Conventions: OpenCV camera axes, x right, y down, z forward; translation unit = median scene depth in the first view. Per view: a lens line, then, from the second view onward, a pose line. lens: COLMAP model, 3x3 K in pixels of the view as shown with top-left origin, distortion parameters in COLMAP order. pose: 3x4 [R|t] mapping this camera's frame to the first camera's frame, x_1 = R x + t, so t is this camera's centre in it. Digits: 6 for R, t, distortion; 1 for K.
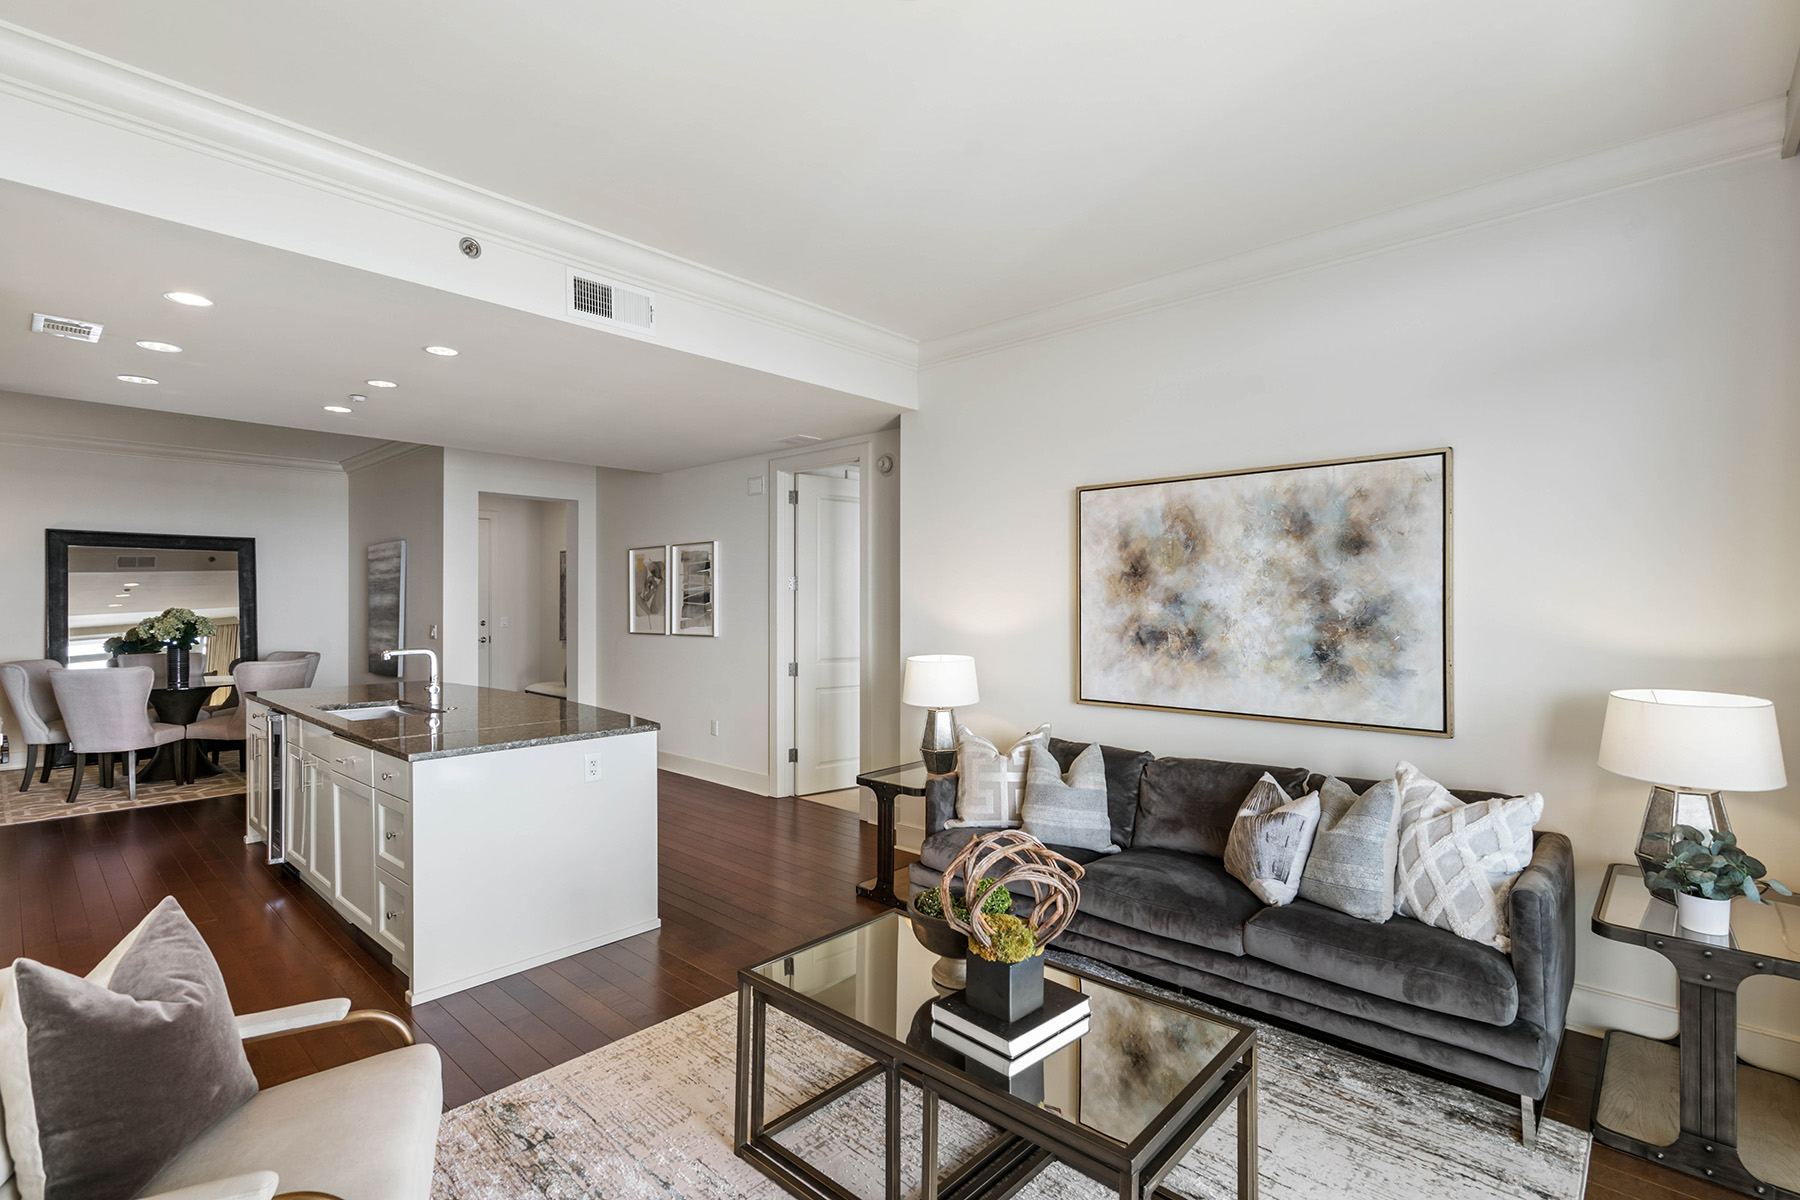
lens RADIAL K [[834.8, 0, 941.0], [0, 834.8, 601.7], [0, 0, 1]] dist [-0.002094, 0.000120]
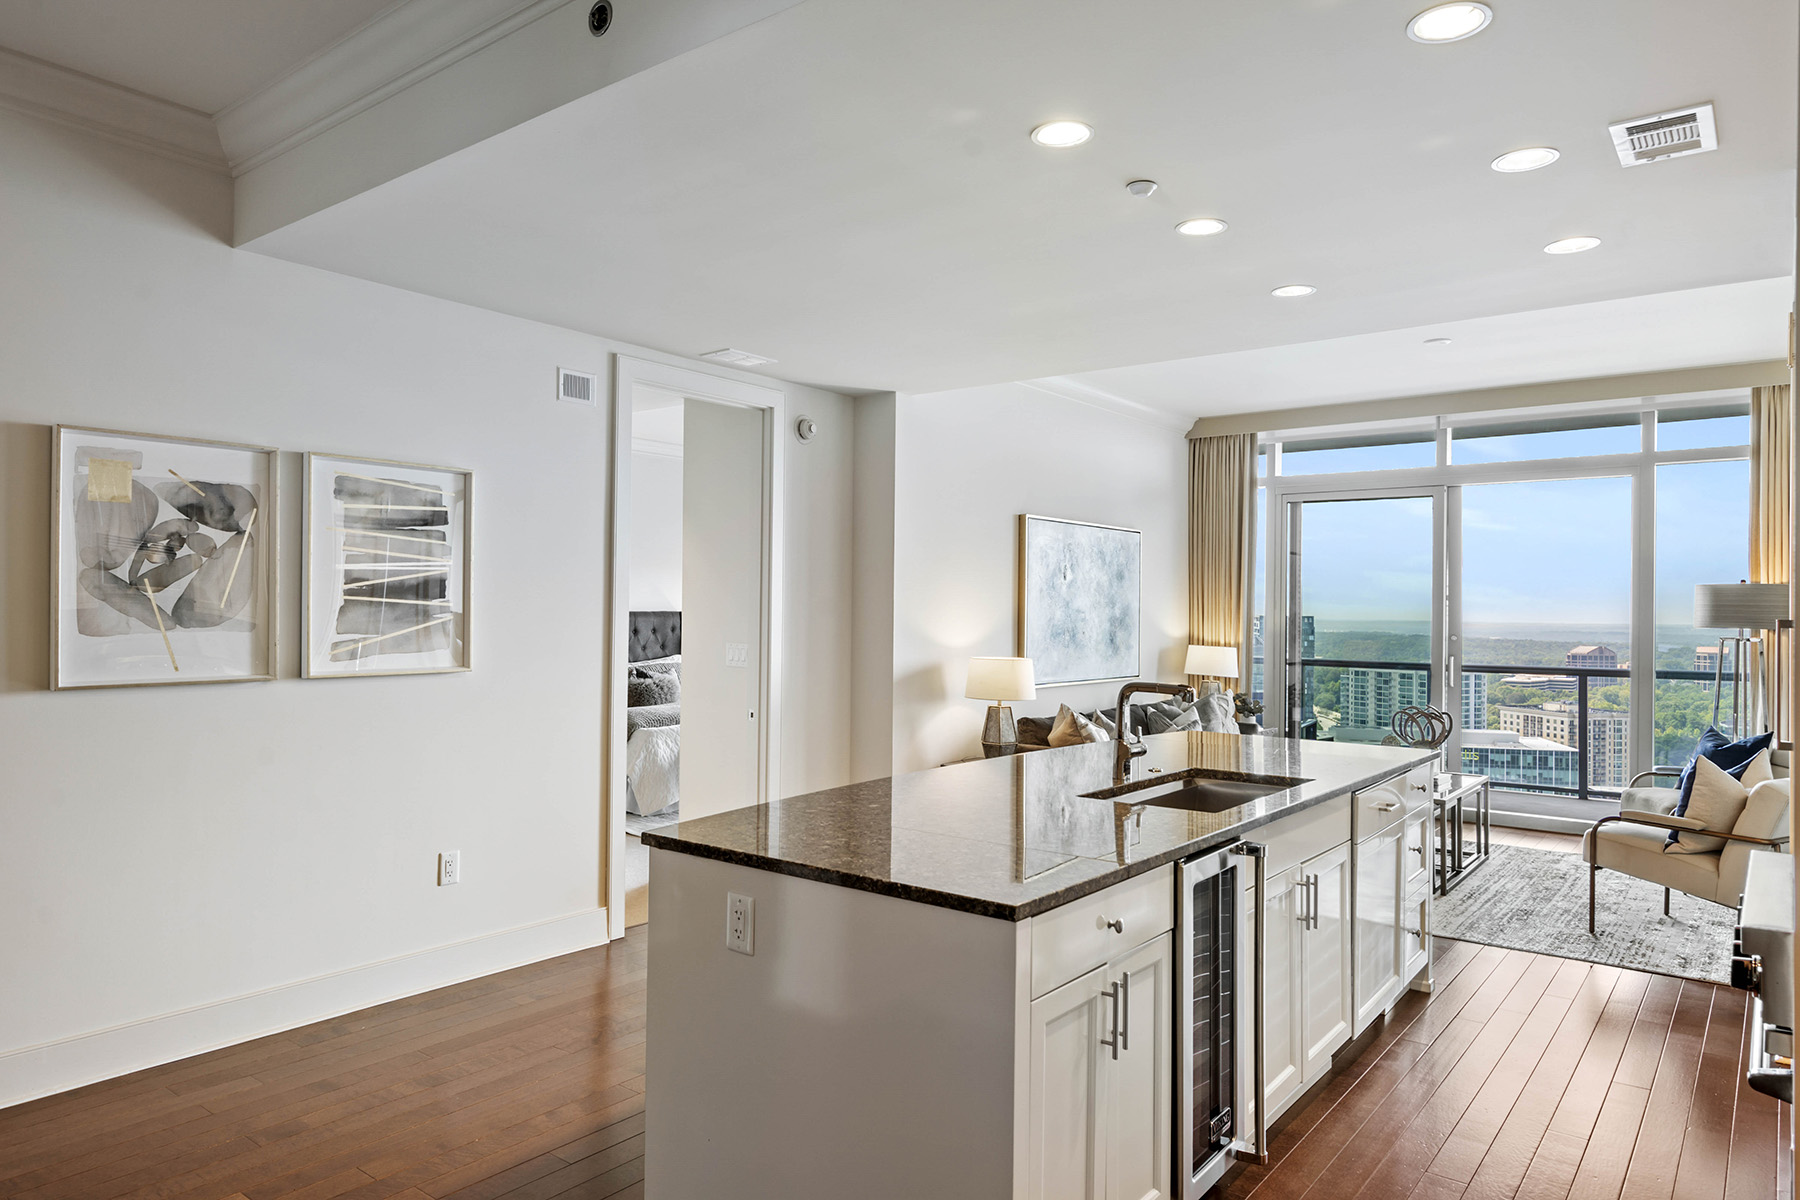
lens RADIAL K [[1129.4, 0, 899.3], [0, 1129.4, 608.5], [0, 0, 1]] dist [-0.002259, 0.000911]
pose [[-0.040404, 0.001628, 0.999182, -0.922220], [-0.010677, 0.999941, -0.002061, 0.005114], [-0.999126, -0.010751, -0.040384, 0.777425]]
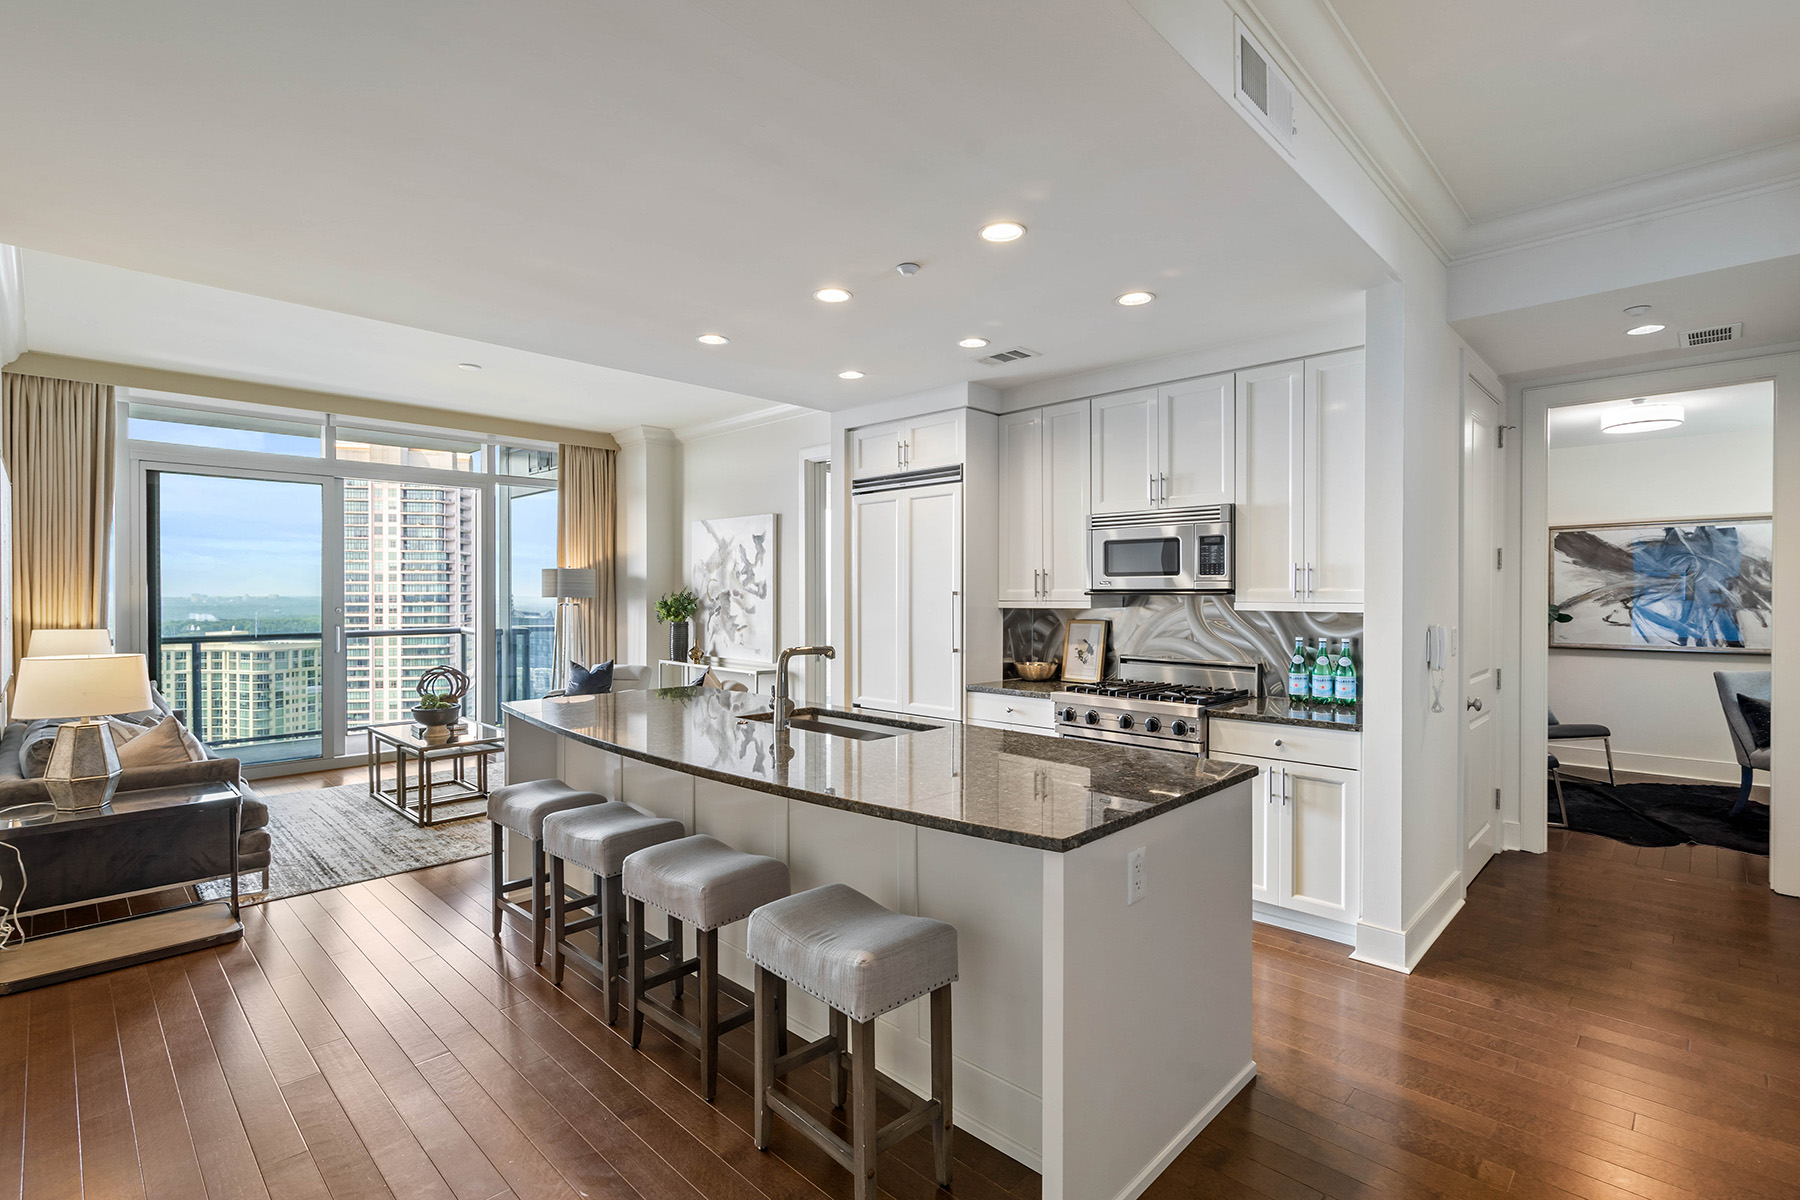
lens RADIAL K [[834.8, 0, 893.2], [0, 834.8, 597.2], [0, 0, 1]] dist [-0.002094, 0.000120]
pose [[-0.997723, -0.000293, 0.067443, -0.495795], [0.000128, 0.999981, 0.006236, 0.005535], [-0.067444, 0.006230, -0.997704, 1.108629]]
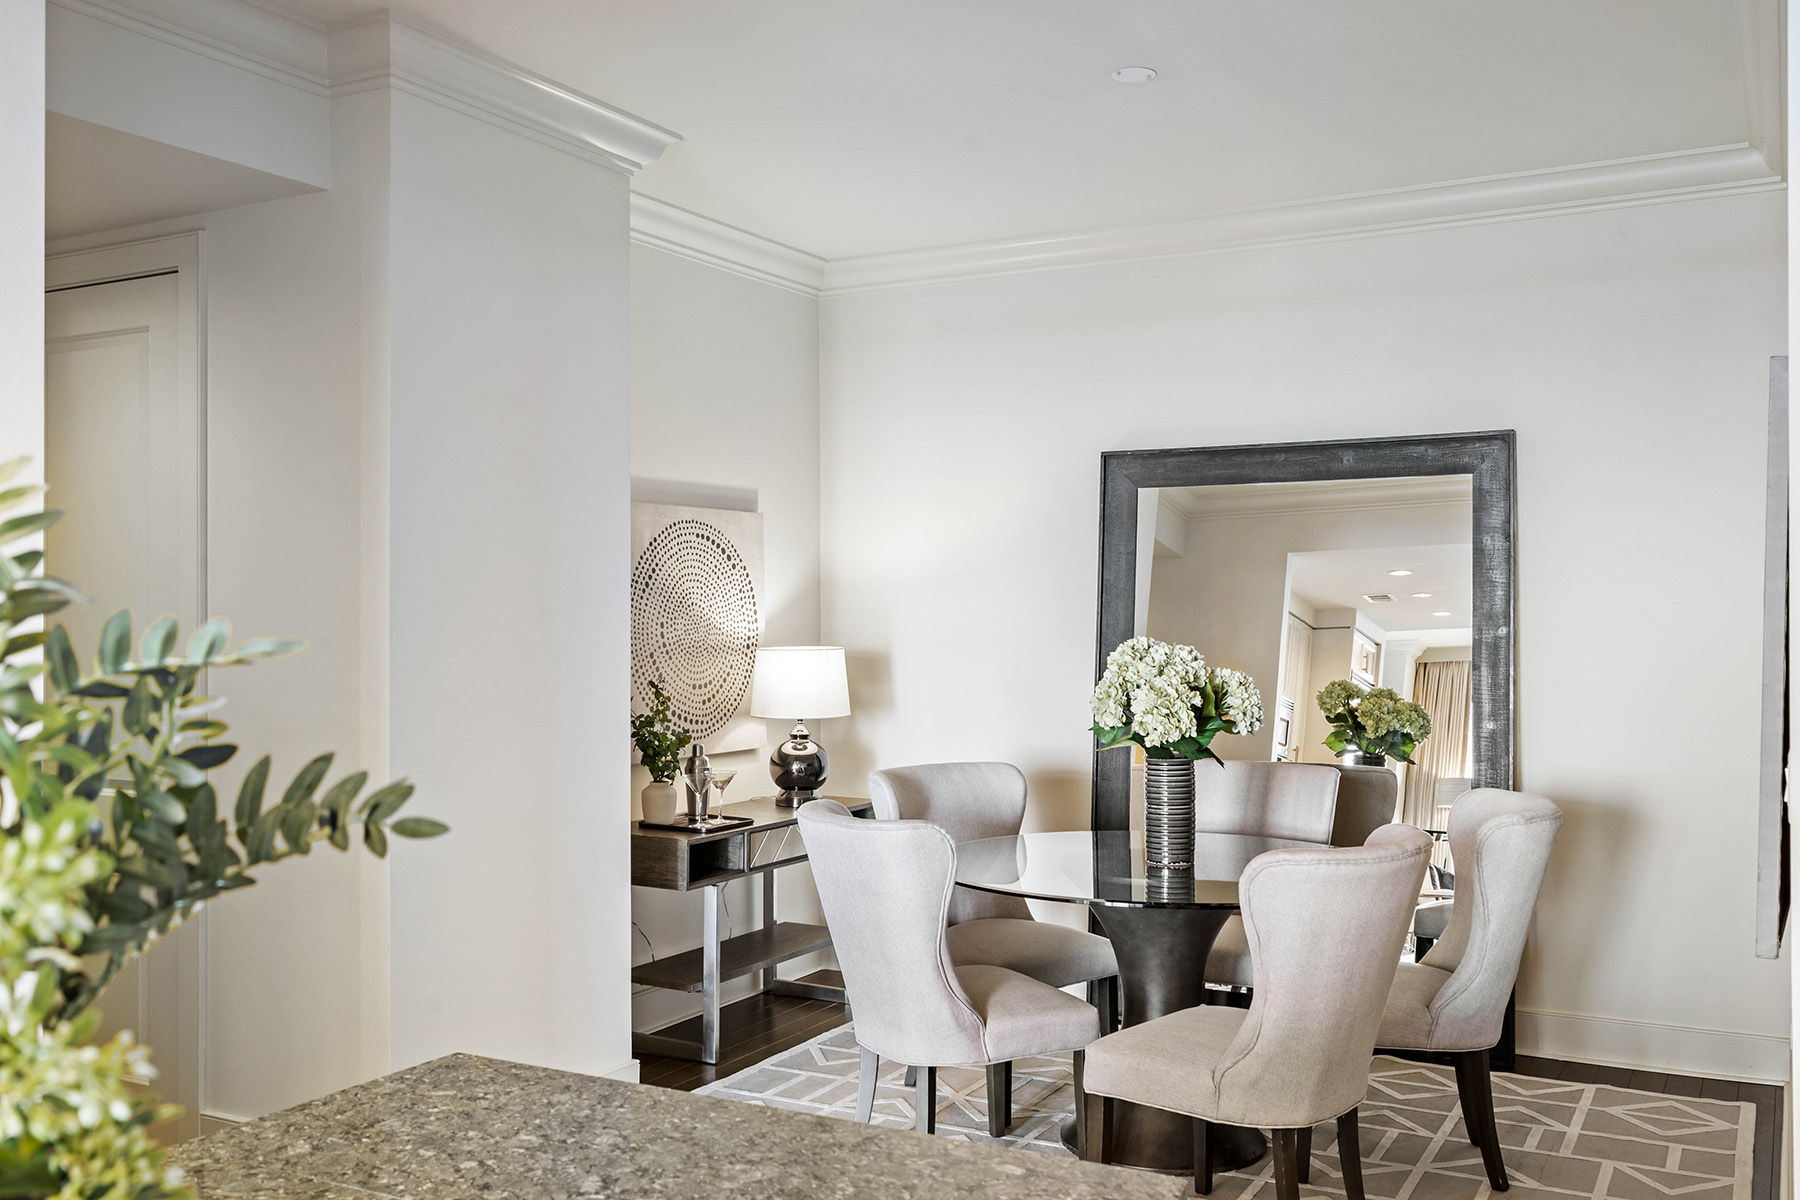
lens RADIAL K [[1587.7, 0, 952.3], [0, 1587.7, 600.9], [0, 0, 1]] dist [0.006331, -0.002382]
pose [[0.218891, -0.008341, -0.975714, -0.311926], [0.001903, 0.999965, -0.008122, -0.004985], [0.975747, -0.000079, 0.218900, 0.770399]]
